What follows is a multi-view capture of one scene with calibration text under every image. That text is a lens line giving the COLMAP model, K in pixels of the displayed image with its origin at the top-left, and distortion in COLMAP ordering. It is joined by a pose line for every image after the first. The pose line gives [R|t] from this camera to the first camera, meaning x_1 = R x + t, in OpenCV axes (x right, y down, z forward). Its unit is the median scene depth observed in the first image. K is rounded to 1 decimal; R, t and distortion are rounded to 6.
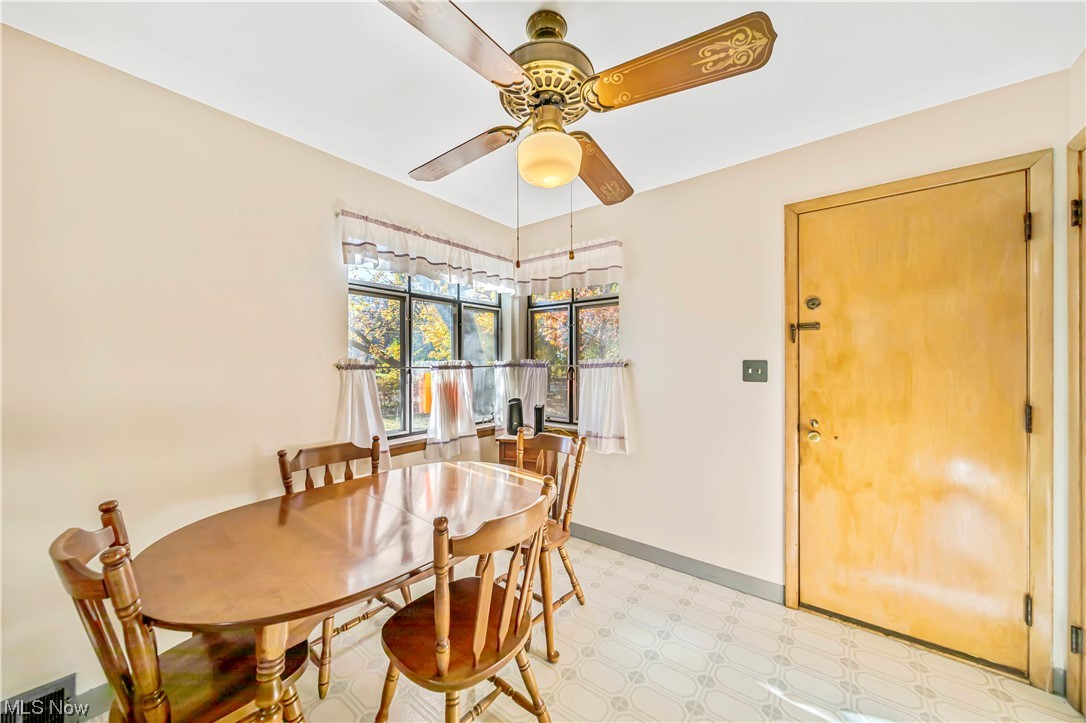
lens RADIAL K [[385.2, 0, 527.5], [0, 385.2, 359.4], [0, 0, 1]] dist [-0.001671, 0.000875]
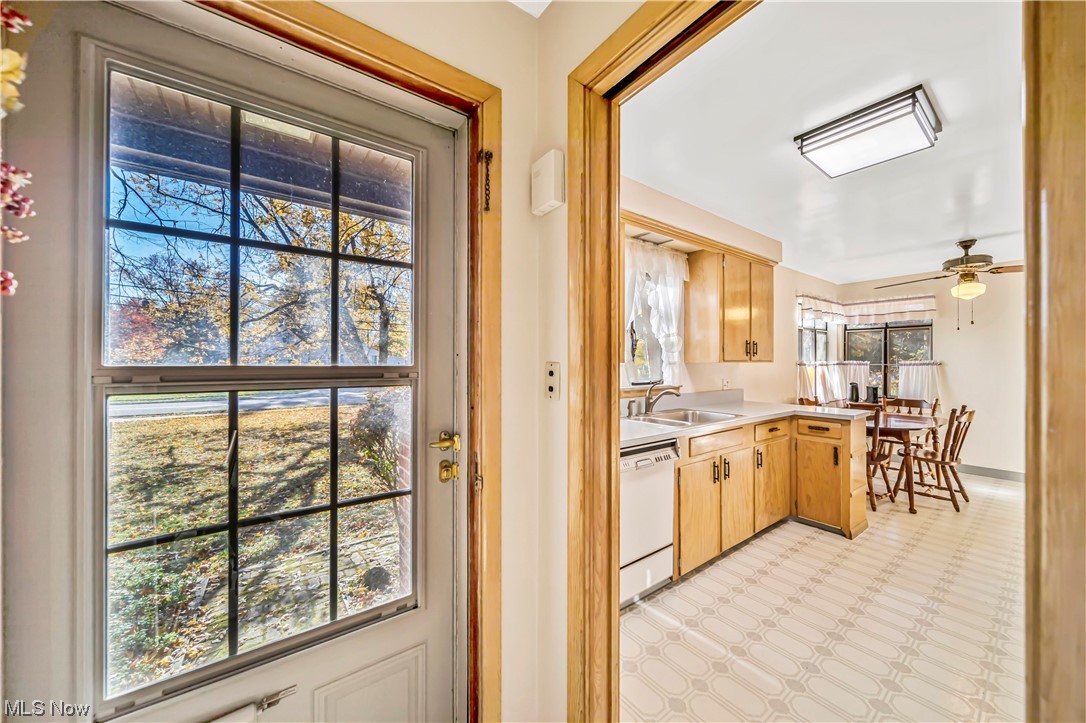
lens RADIAL K [[385.2, 0, 546.1], [0, 385.2, 362.2], [0, 0, 1]] dist [-0.001671, 0.000875]
pose [[0.971191, 0.007301, -0.238191, -1.366971], [-0.007922, 0.999967, -0.001650, 0.024935], [0.238171, 0.003489, 0.971217, -1.469375]]
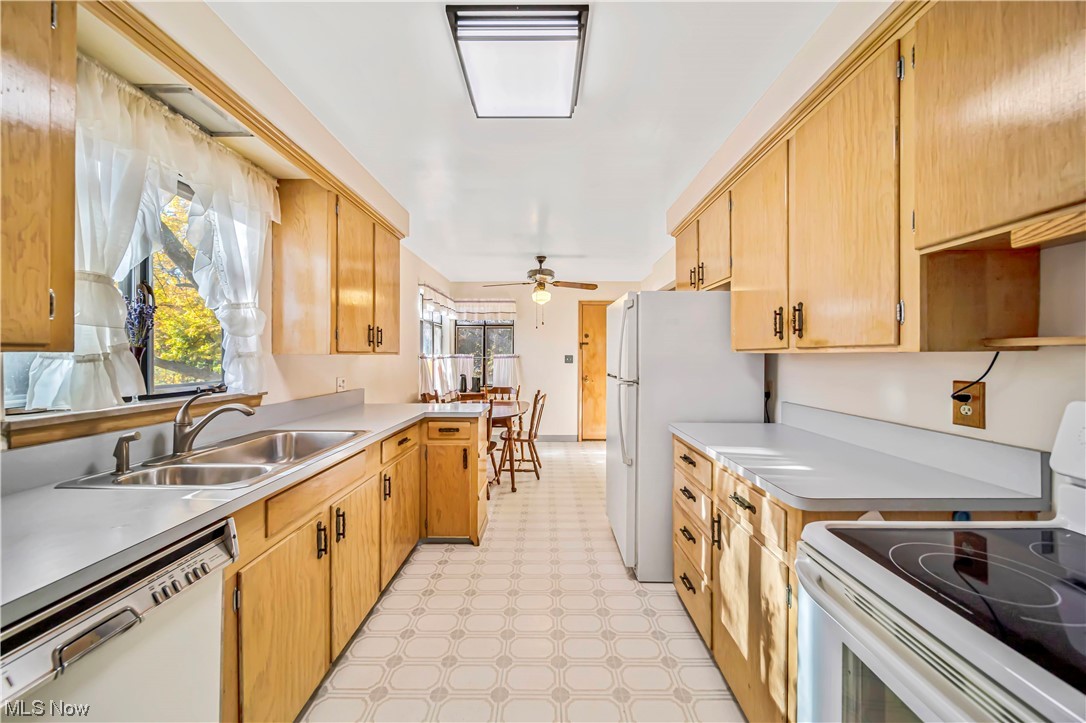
lens RADIAL K [[385.2, 0, 540.1], [0, 385.2, 355.6], [0, 0, 1]] dist [-0.001671, 0.000875]
pose [[0.784436, 0.008125, 0.620156, -1.270852], [-0.003693, 0.999958, -0.008429, 0.028333], [-0.620198, 0.004322, 0.784433, -1.017631]]
